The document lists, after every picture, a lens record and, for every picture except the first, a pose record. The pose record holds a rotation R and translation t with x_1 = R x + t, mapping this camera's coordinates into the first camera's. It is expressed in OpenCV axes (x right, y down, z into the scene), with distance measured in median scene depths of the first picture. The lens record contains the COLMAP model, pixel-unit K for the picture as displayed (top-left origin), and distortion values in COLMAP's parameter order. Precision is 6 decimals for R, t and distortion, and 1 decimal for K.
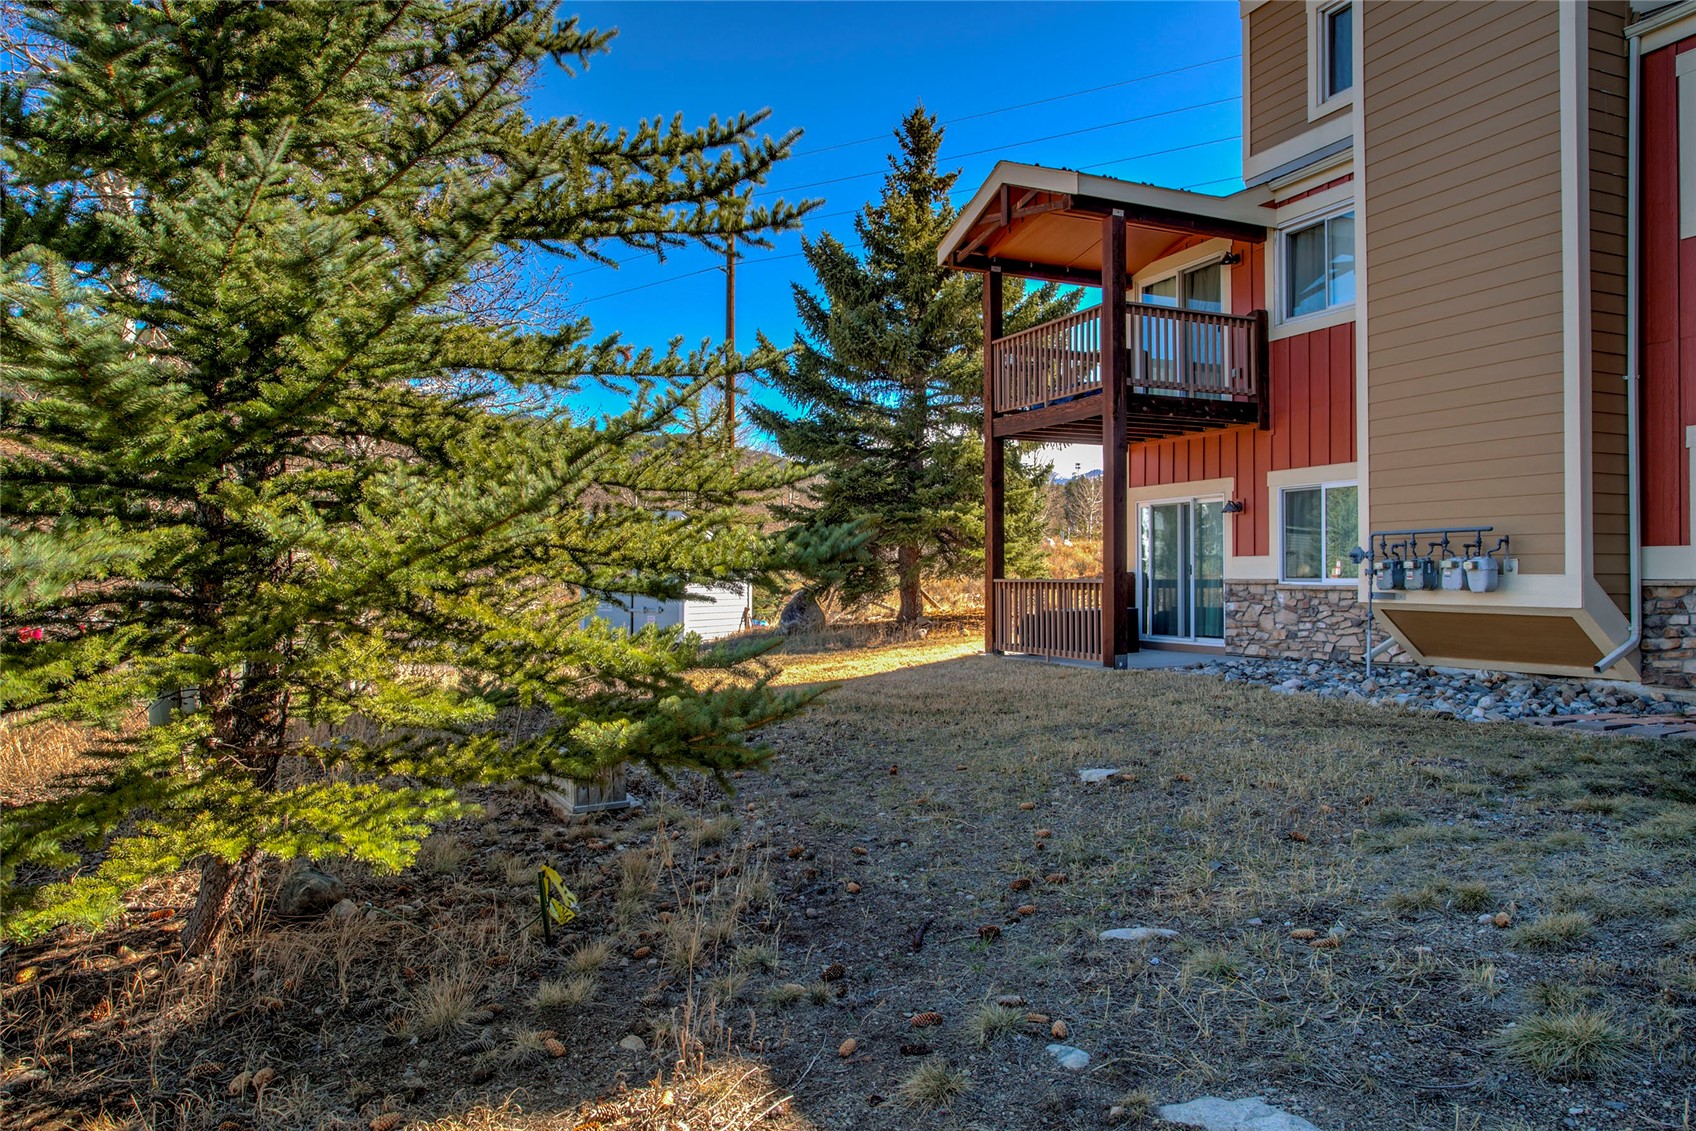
lens RADIAL K [[1158.3, 0, 848.0], [0, 1158.3, 565.5], [0, 0, 1]] dist [0.007693, -0.002197]
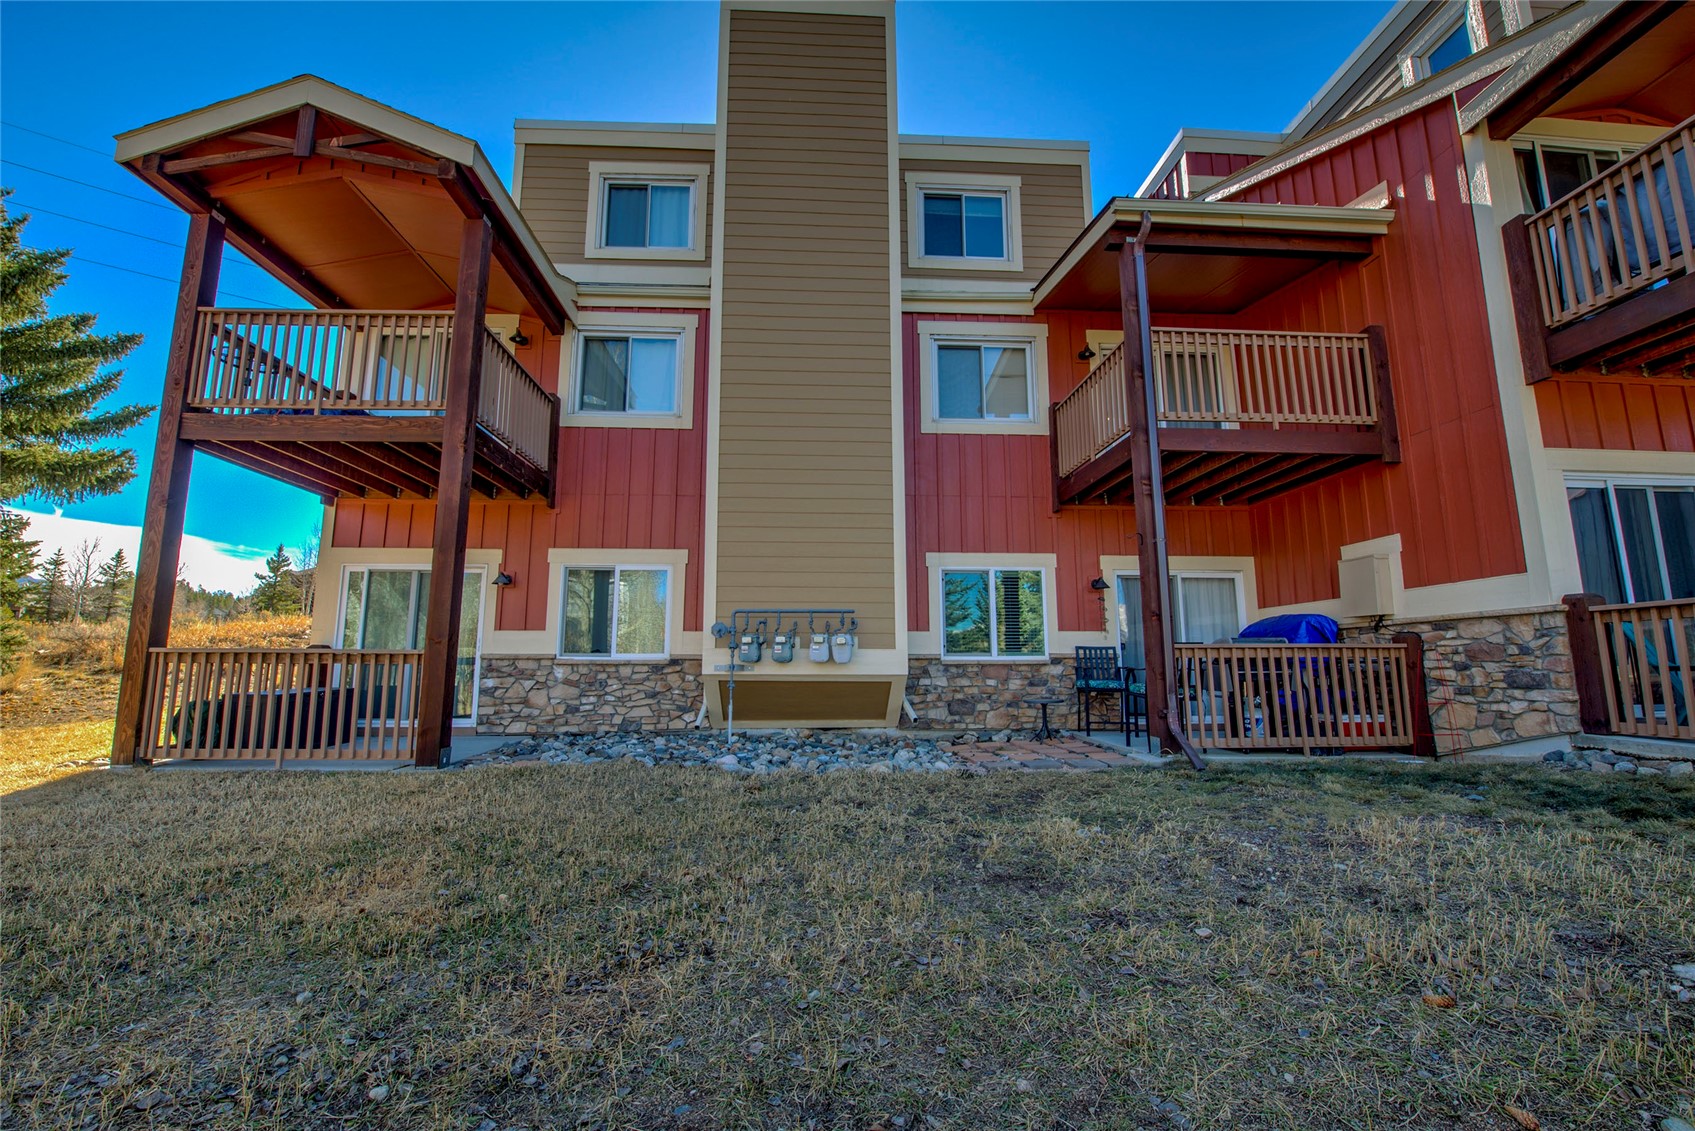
lens RADIAL K [[684.8, 0, 838.3], [0, 684.8, 567.6], [0, 0, 1]] dist [-0.012207, -0.004465]
pose [[0.364945, 0.136777, 0.920927, -0.096770], [-0.008815, 0.989613, -0.143485, 0.020256], [-0.930987, 0.044246, 0.362360, 0.546395]]
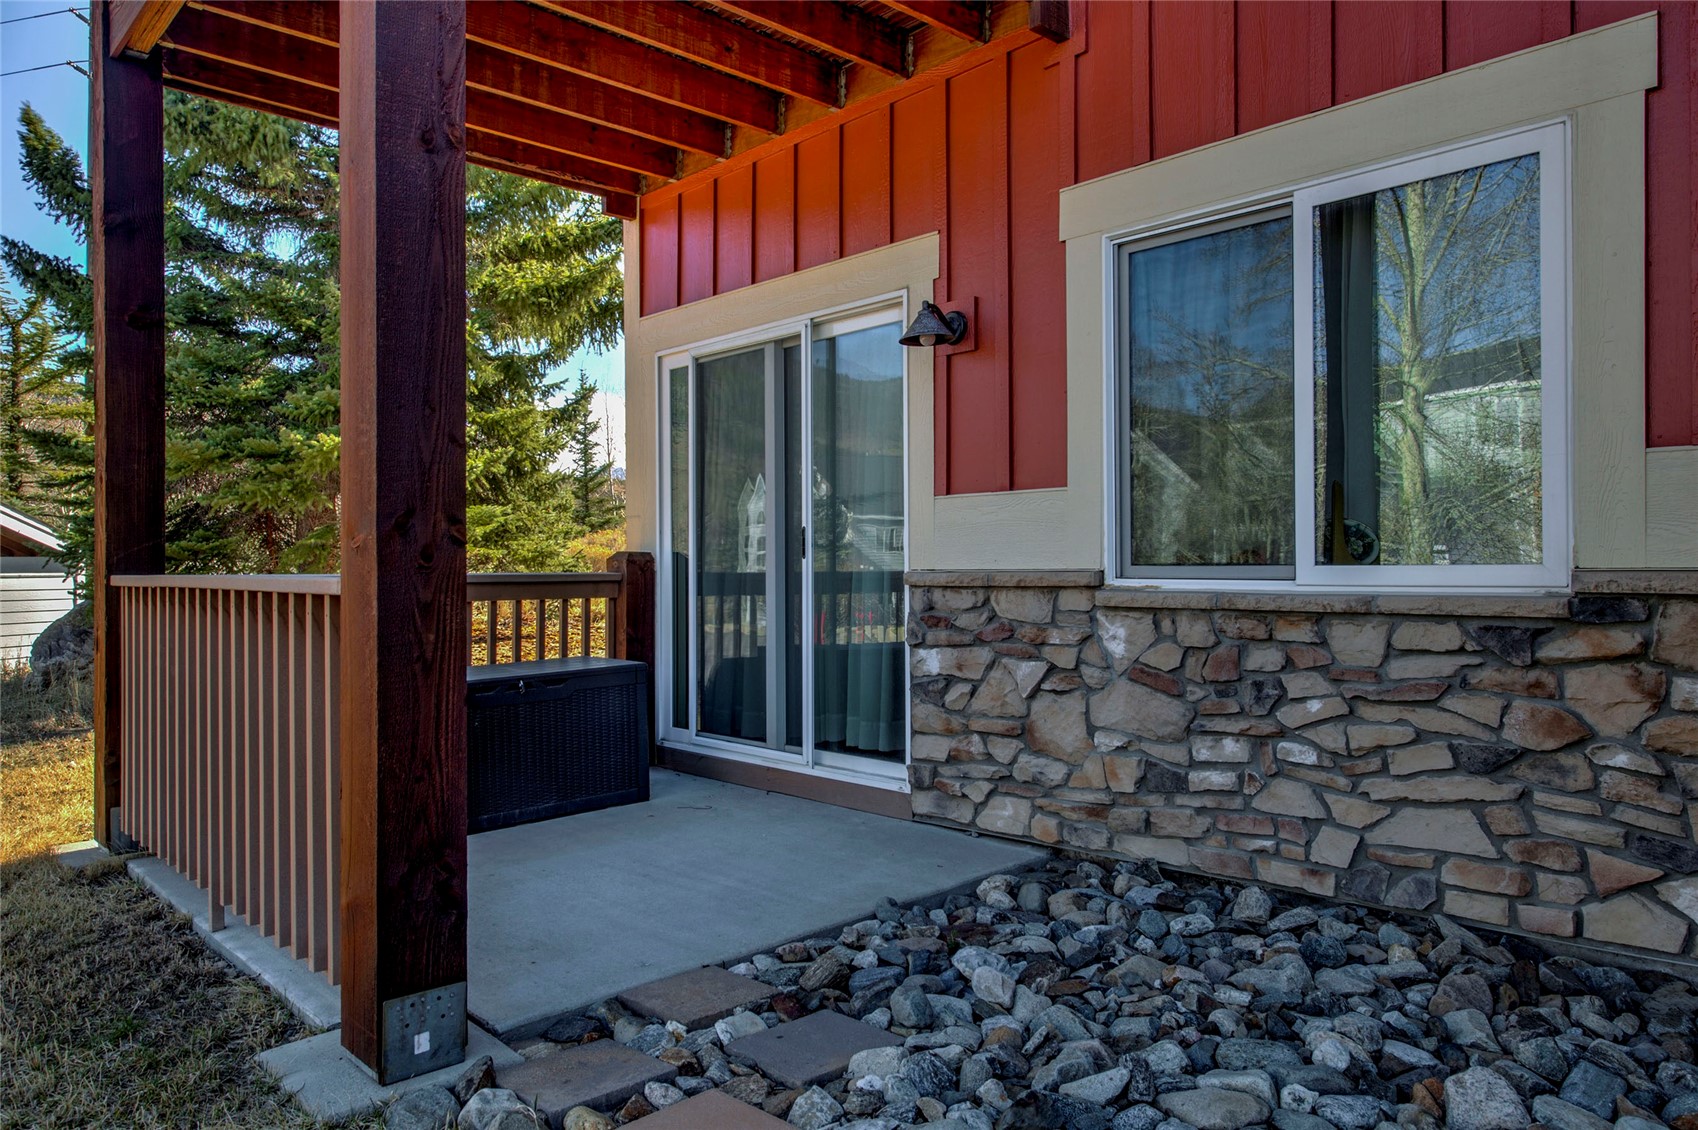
lens RADIAL K [[1159.6, 0, 849.0], [0, 1159.6, 565.0], [0, 0, 1]] dist [0.007693, -0.002197]
pose [[0.950682, -0.003833, 0.310143, 0.225820], [0.001933, 0.999977, 0.006430, 0.008625], [-0.310161, -0.005514, 0.950668, 0.748976]]
